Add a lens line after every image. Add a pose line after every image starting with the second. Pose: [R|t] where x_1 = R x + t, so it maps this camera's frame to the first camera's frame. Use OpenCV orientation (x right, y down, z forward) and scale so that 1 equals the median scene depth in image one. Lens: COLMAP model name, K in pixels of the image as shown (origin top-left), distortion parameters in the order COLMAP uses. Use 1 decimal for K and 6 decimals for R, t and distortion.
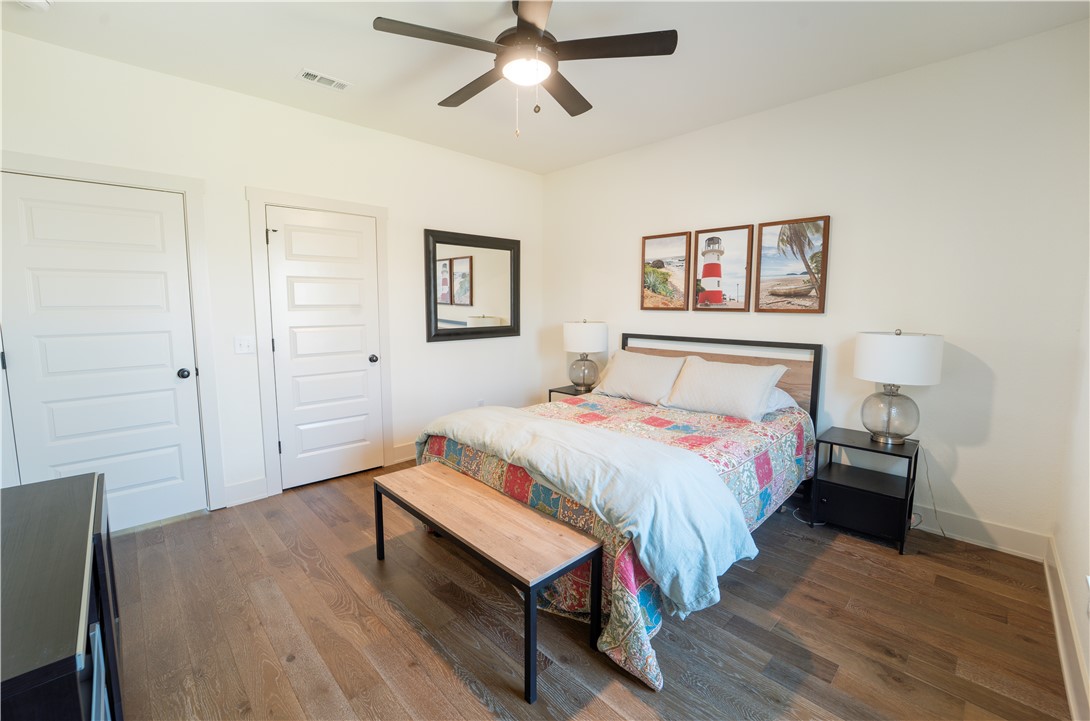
lens RADIAL K [[437.1, 0, 547.8], [0, 437.1, 338.9], [0, 0, 1]] dist [-0.020530, 0.000005]
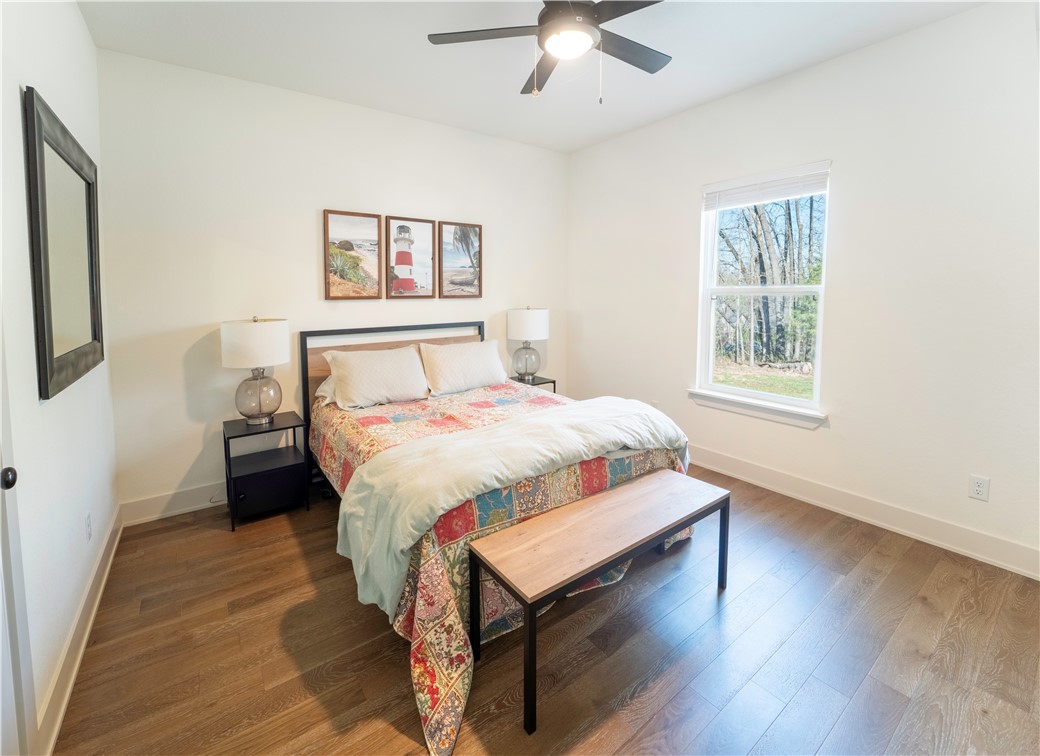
lens RADIAL K [[450.9, 0, 523.5], [0, 450.9, 321.7], [0, 0, 1]] dist [-0.001506, -0.000059]
pose [[0.141229, -0.069826, 0.987511, -0.640411], [0.088538, 0.994403, 0.057651, -0.048080], [-0.986010, 0.079291, 0.146621, 0.598744]]
